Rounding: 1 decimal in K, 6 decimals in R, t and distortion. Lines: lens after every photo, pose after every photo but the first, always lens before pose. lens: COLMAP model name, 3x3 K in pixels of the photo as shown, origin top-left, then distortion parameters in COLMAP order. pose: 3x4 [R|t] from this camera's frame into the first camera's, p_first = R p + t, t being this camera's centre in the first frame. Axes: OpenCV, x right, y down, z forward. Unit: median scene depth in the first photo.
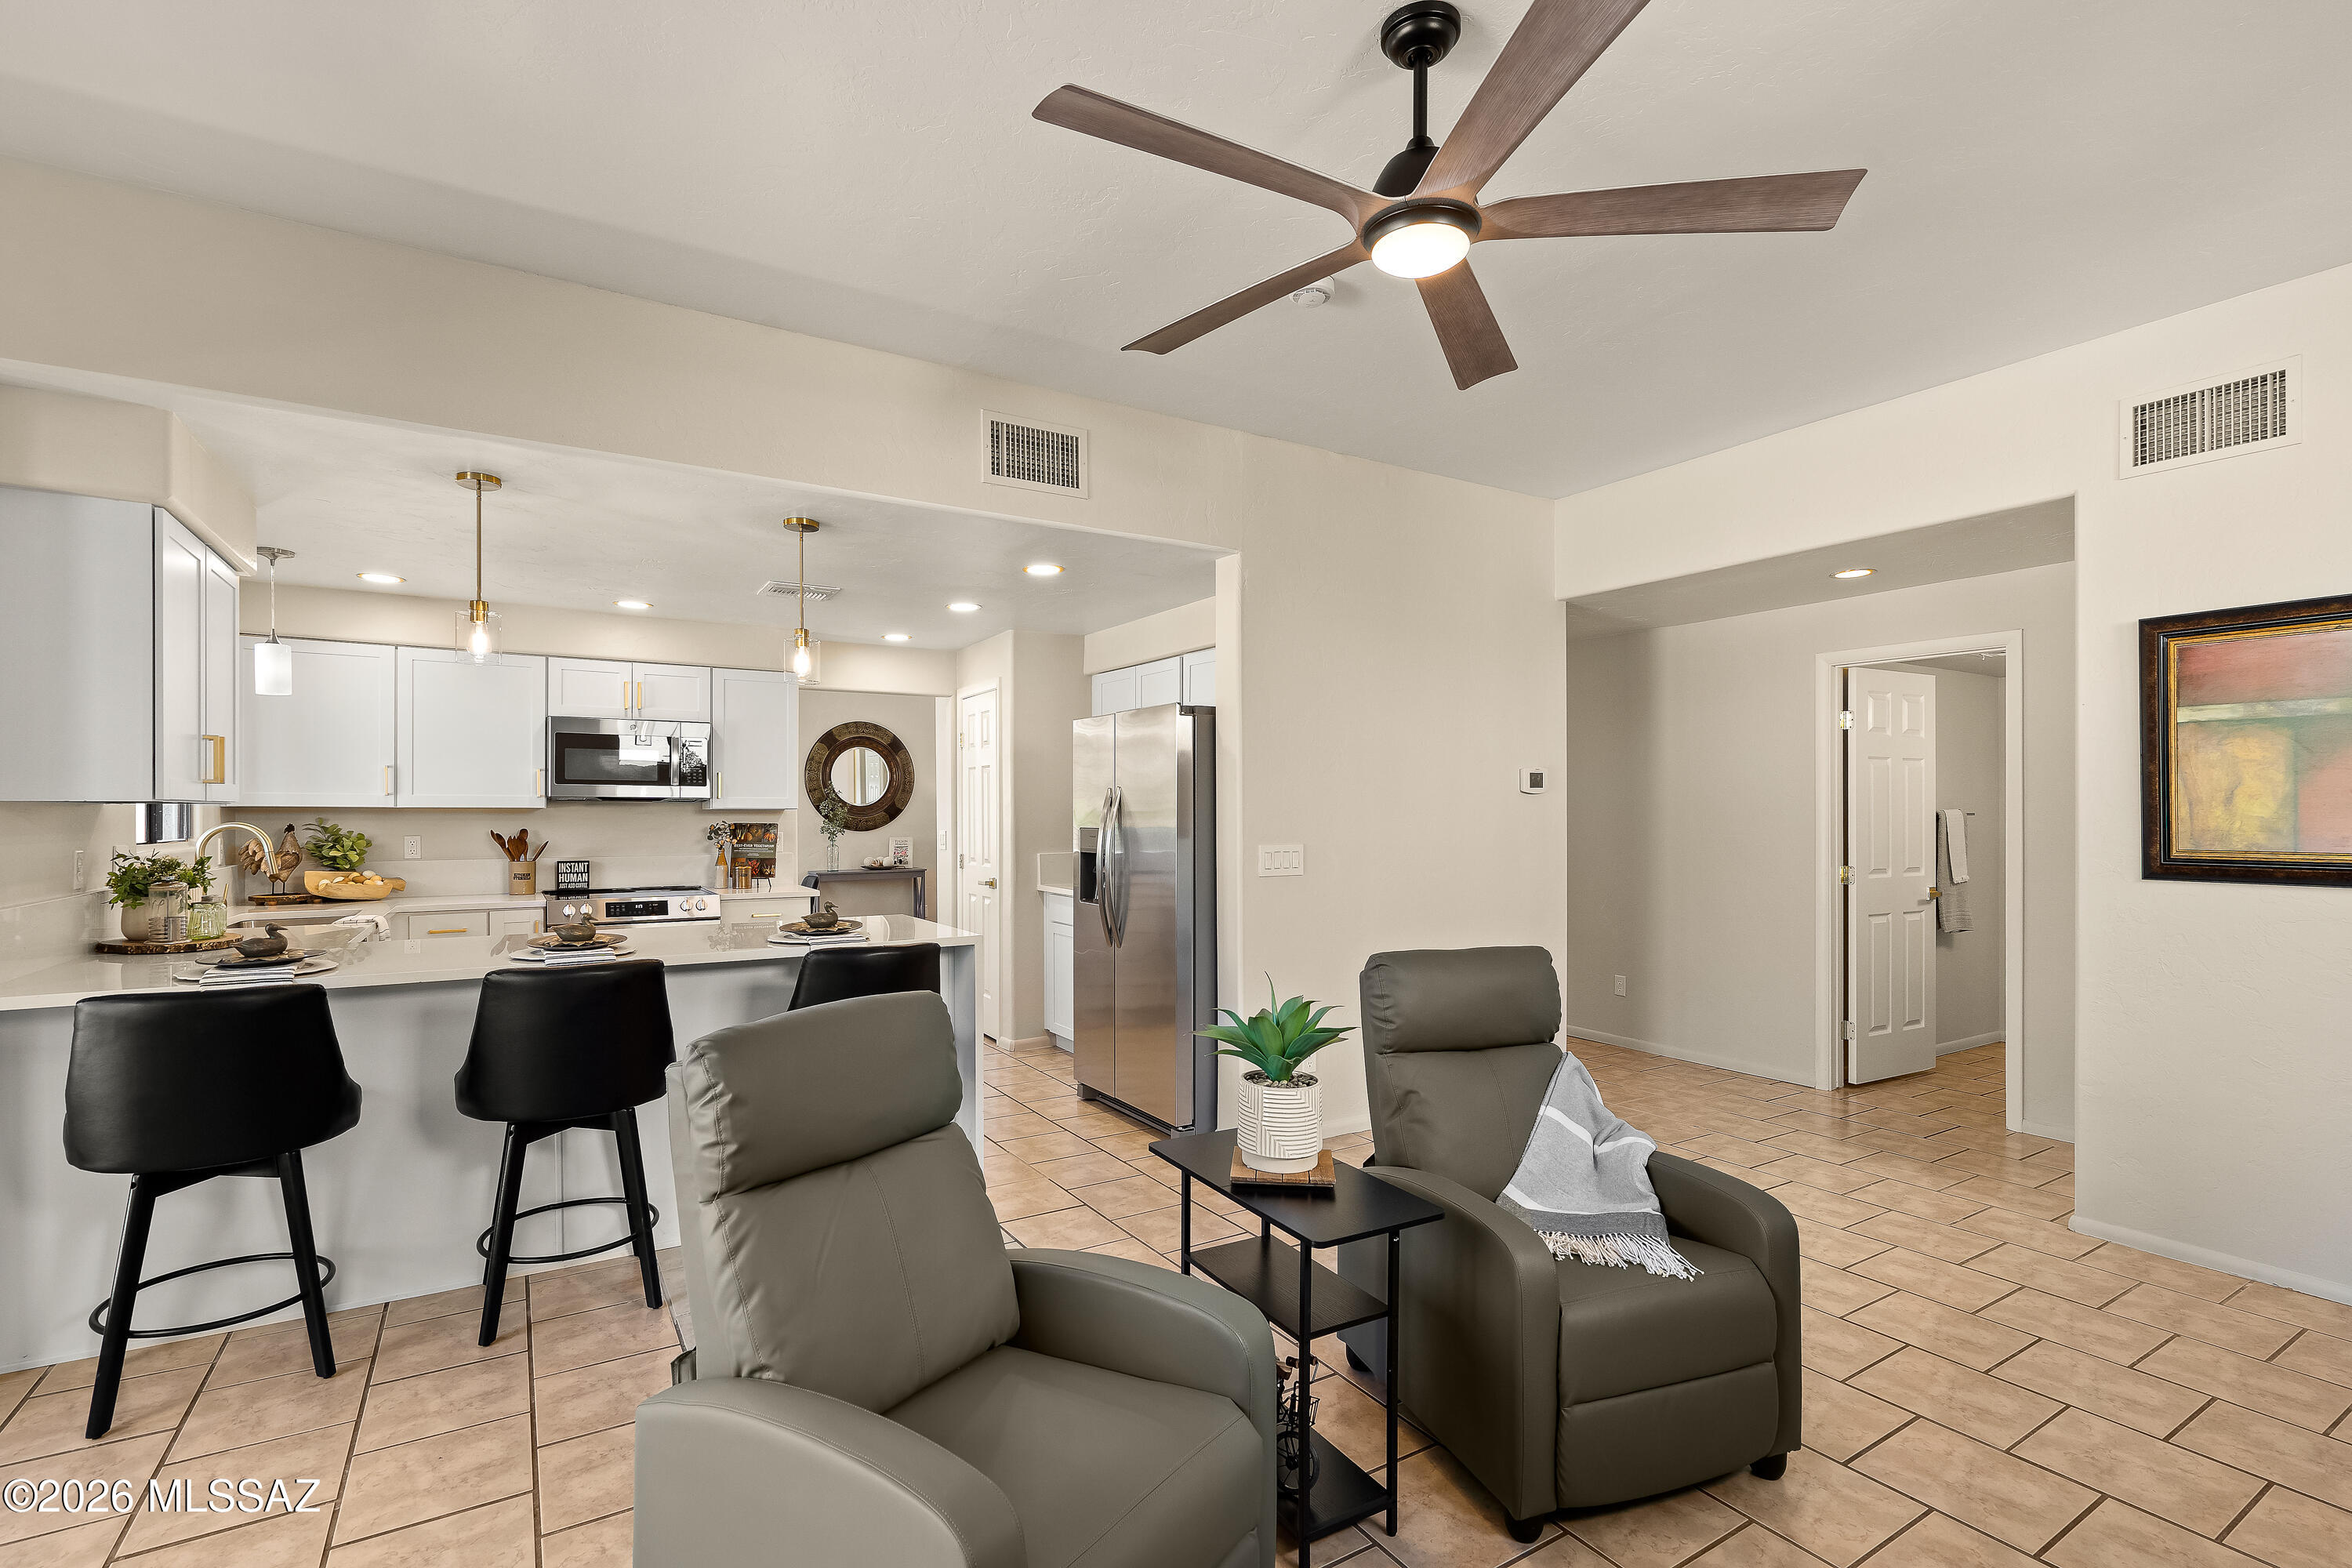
lens RADIAL K [[1090.1, 0, 1162.5], [0, 1090.1, 779.4], [0, 0, 1]] dist [0.005307, -0.000991]
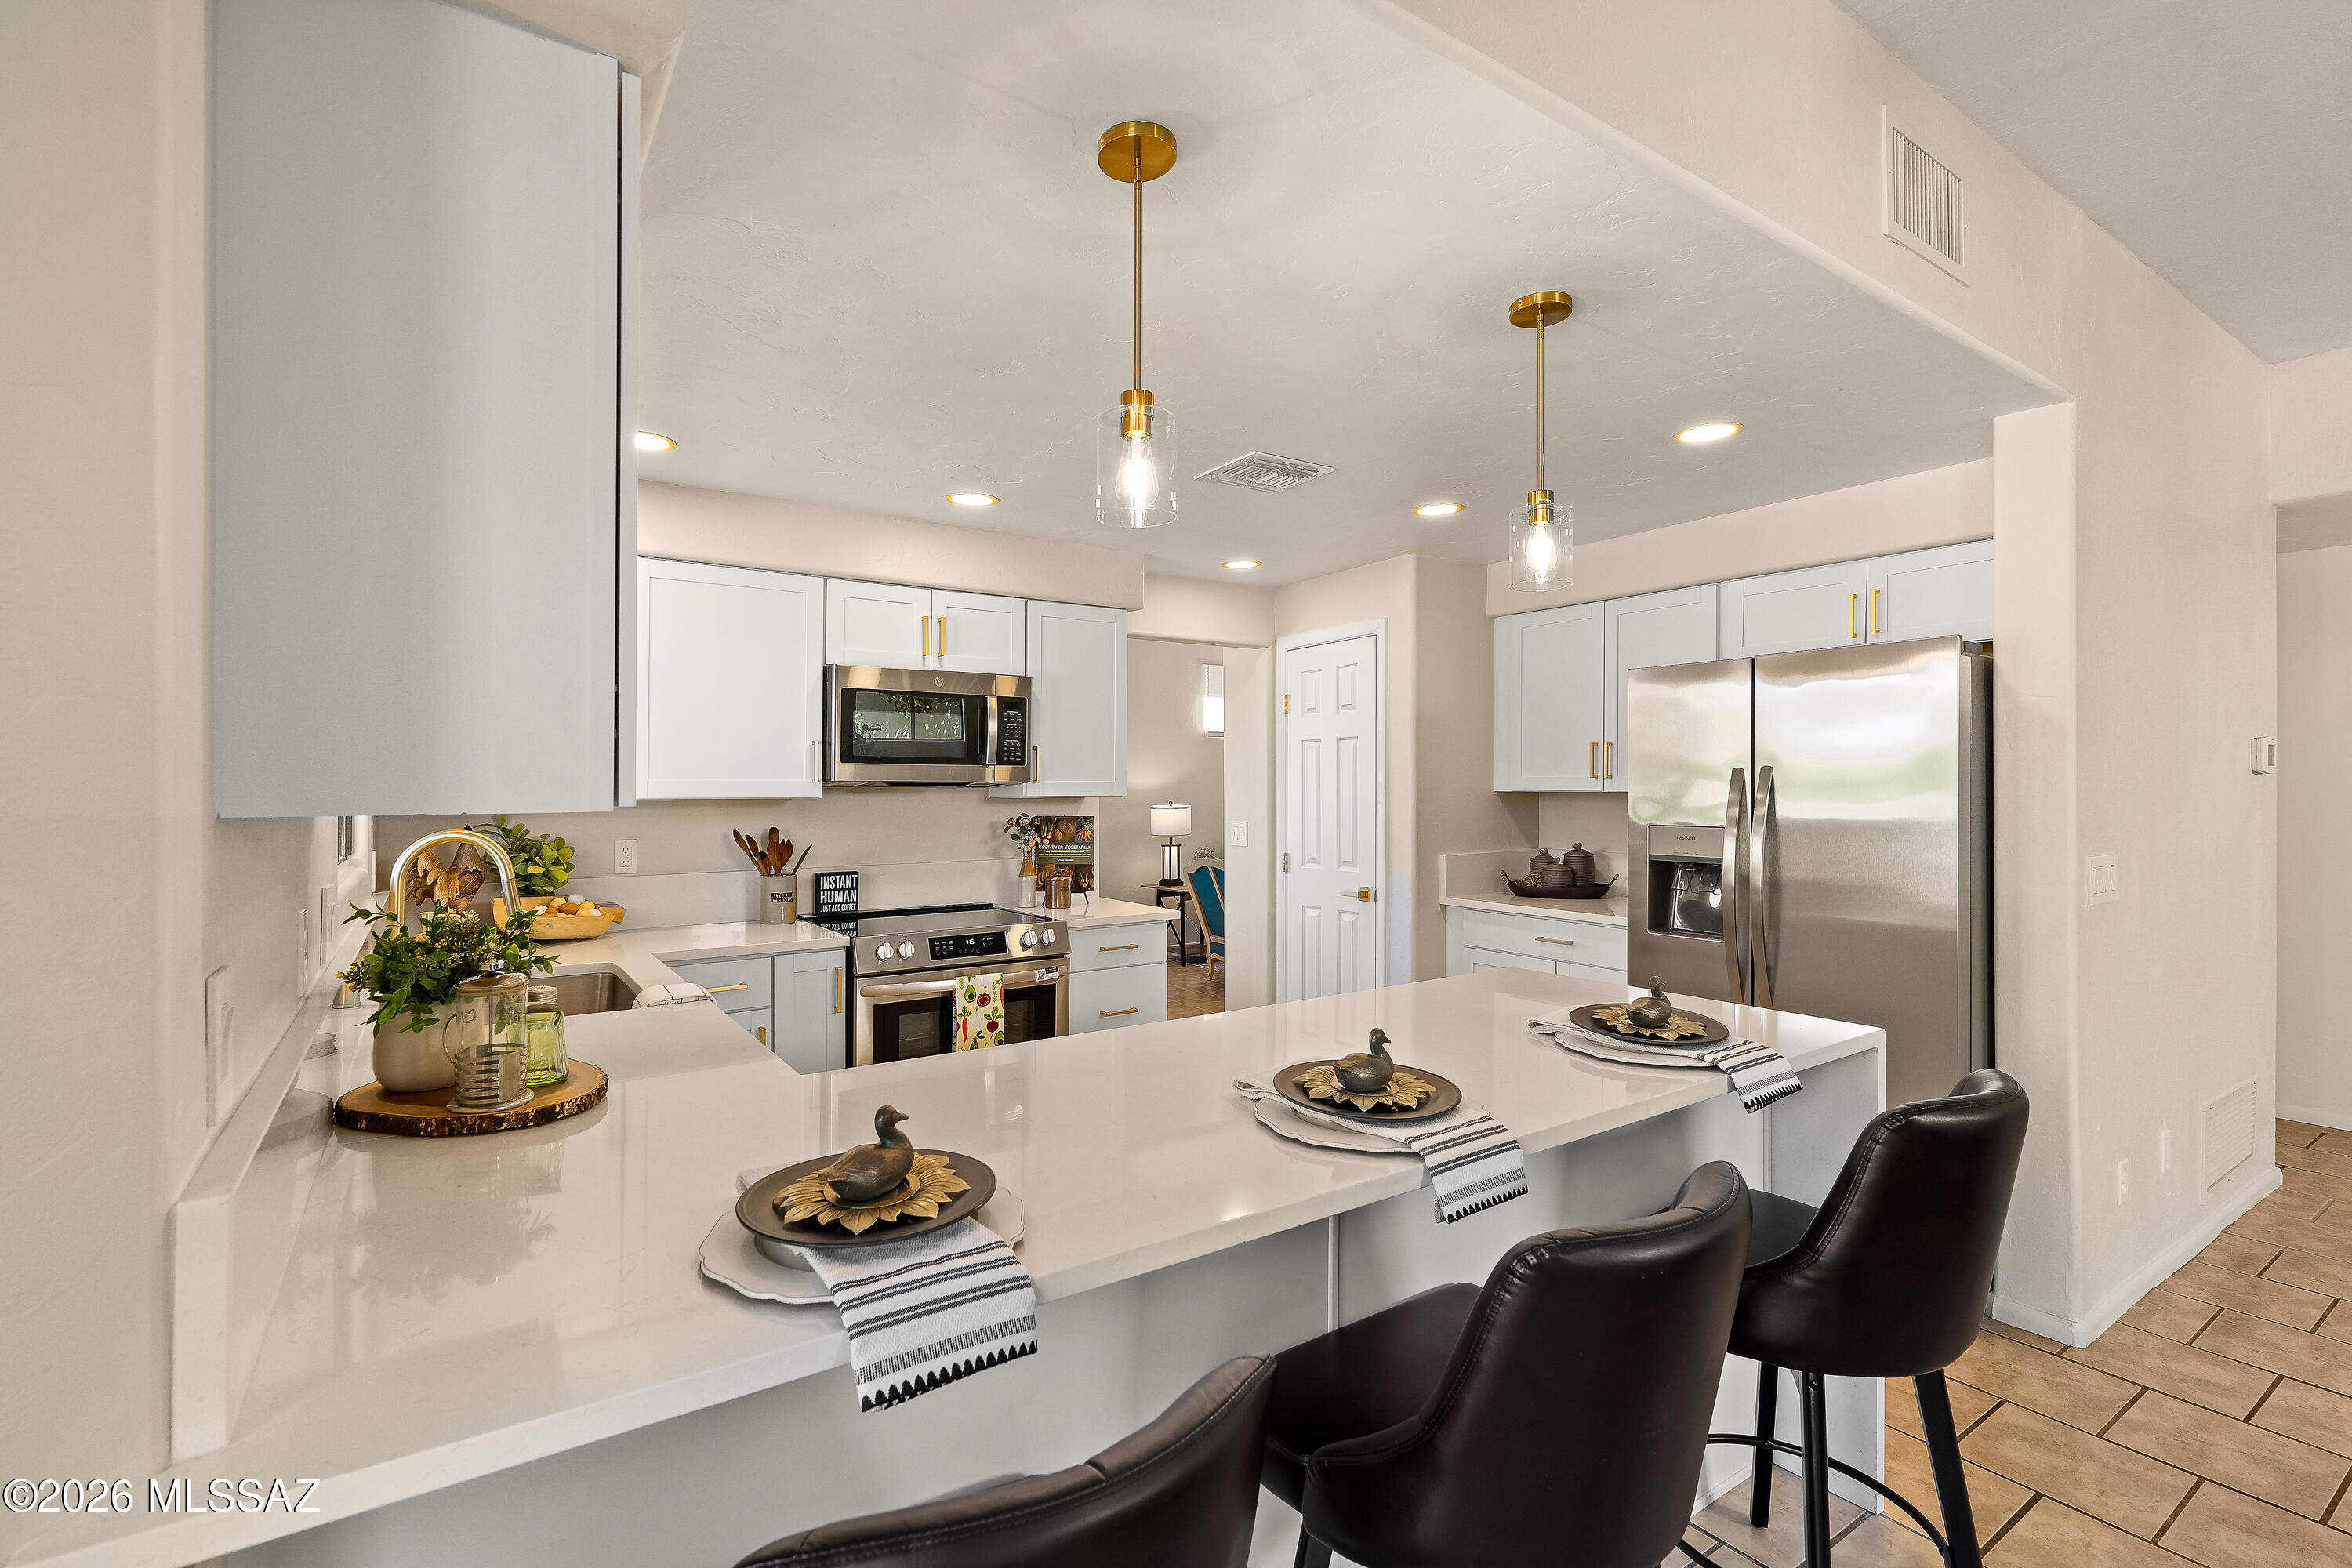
lens RADIAL K [[1090.1, 0, 1184.7], [0, 1090.1, 782.4], [0, 0, 1]] dist [0.005307, -0.000991]
pose [[0.998179, -0.001953, 0.060292, -0.372509], [0.000382, 0.999660, 0.026058, -0.001518], [-0.060323, -0.025987, 0.997841, 0.298615]]
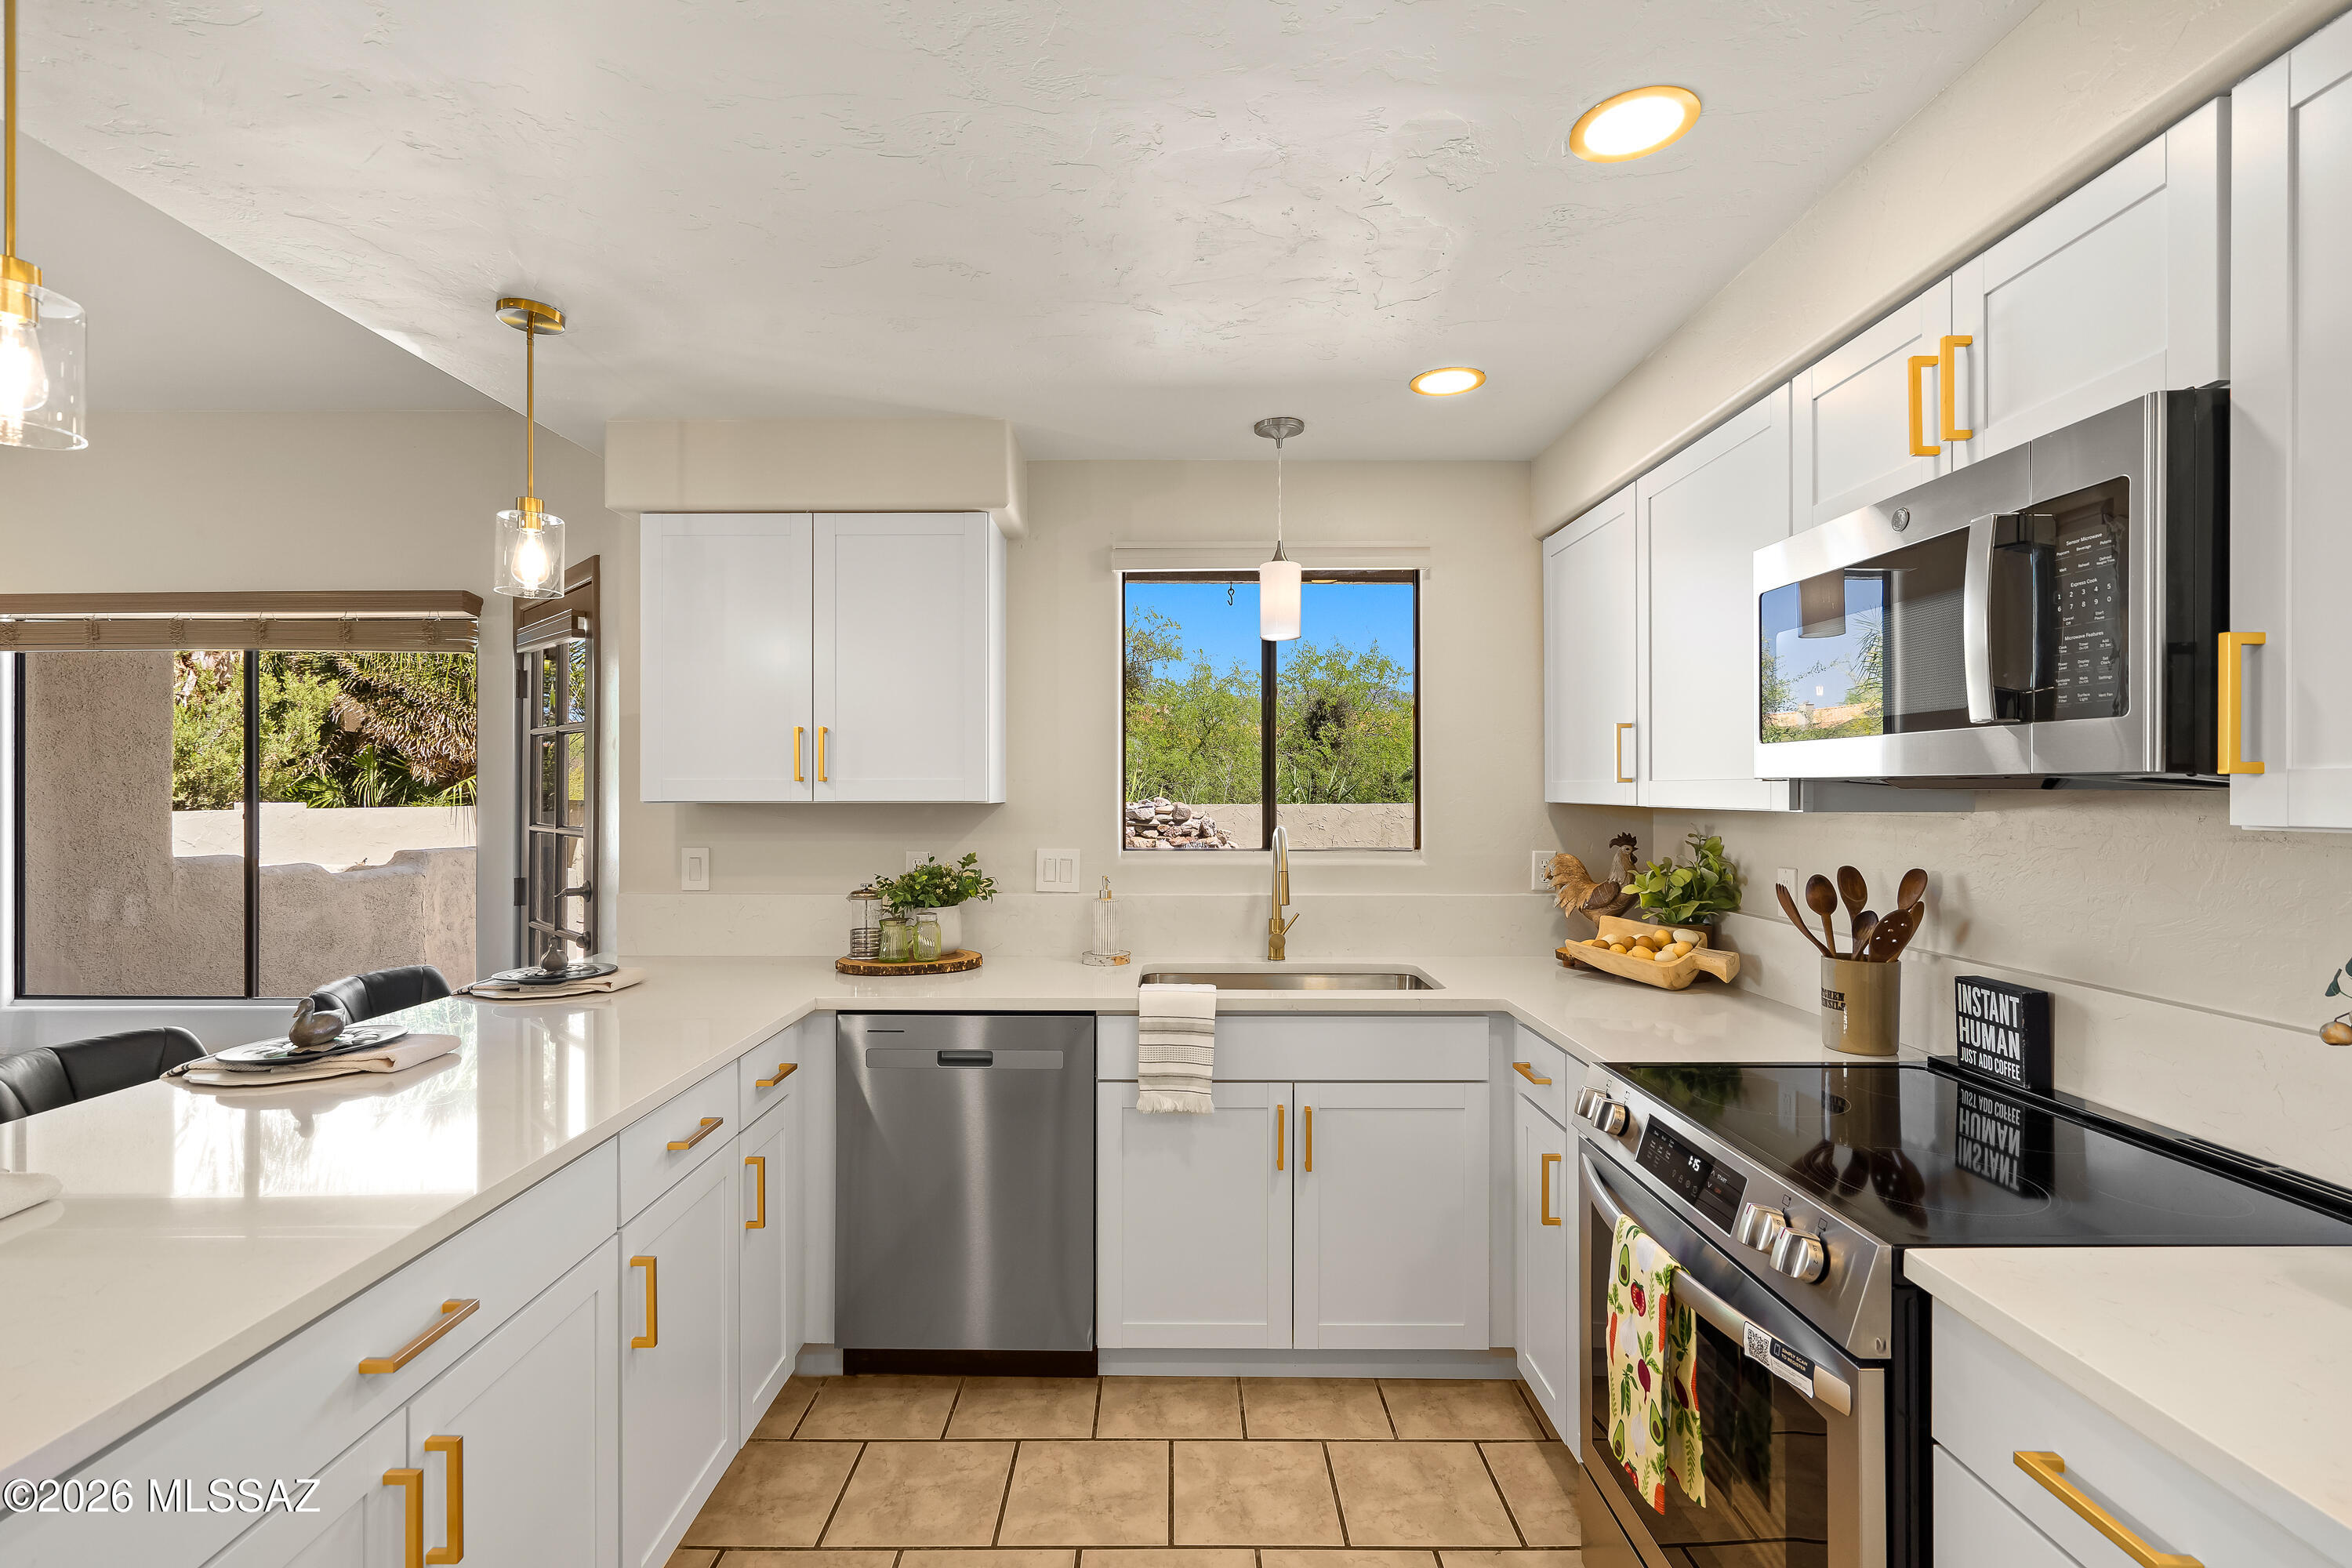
lens RADIAL K [[1090.1, 0, 1168.9], [0, 1090.1, 791.9], [0, 0, 1]] dist [0.005307, -0.000991]
pose [[-0.524643, 0.001411, -0.851321, -0.158772], [0.026666, 0.999535, -0.014777, 0.019358], [0.850905, -0.030454, -0.524437, 1.000244]]
